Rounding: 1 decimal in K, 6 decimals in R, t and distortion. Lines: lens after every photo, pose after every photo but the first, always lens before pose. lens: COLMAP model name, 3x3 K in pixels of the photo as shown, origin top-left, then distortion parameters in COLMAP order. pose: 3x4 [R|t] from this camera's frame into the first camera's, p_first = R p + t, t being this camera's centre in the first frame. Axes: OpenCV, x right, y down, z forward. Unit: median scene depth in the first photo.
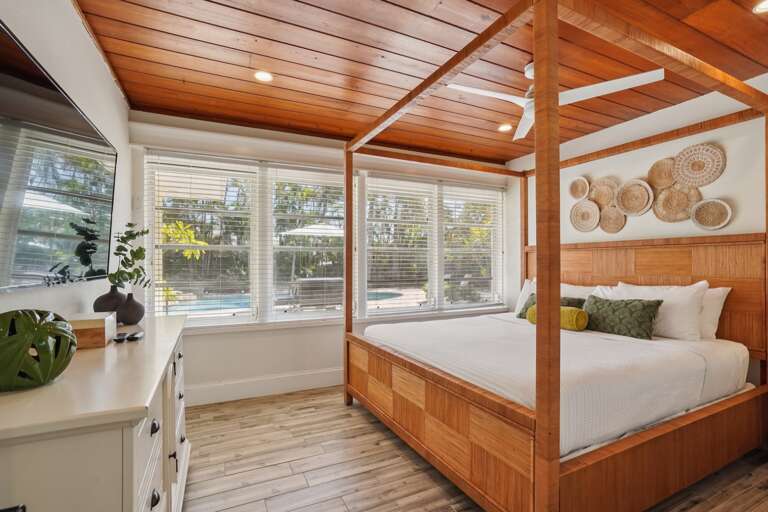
lens RADIAL K [[361.2, 0, 384.0], [0, 361.2, 256.0], [0, 0, 1]] dist [-0.052148, 0.019782]
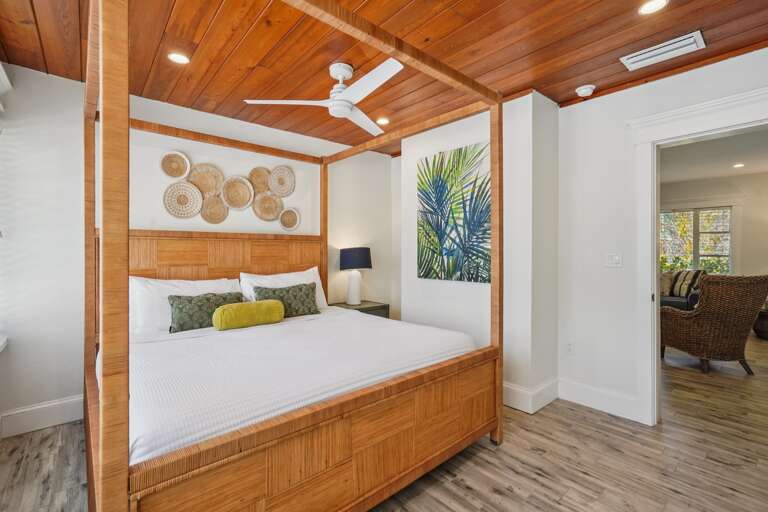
lens RADIAL K [[361.2, 0, 384.0], [0, 361.2, 256.0], [0, 0, 1]] dist [-0.052148, 0.019782]
pose [[-0.274401, -0.003863, 0.961607, -0.486799], [-0.016457, 0.999864, -0.000679, 0.019439], [-0.961474, -0.016012, -0.274428, 0.930190]]
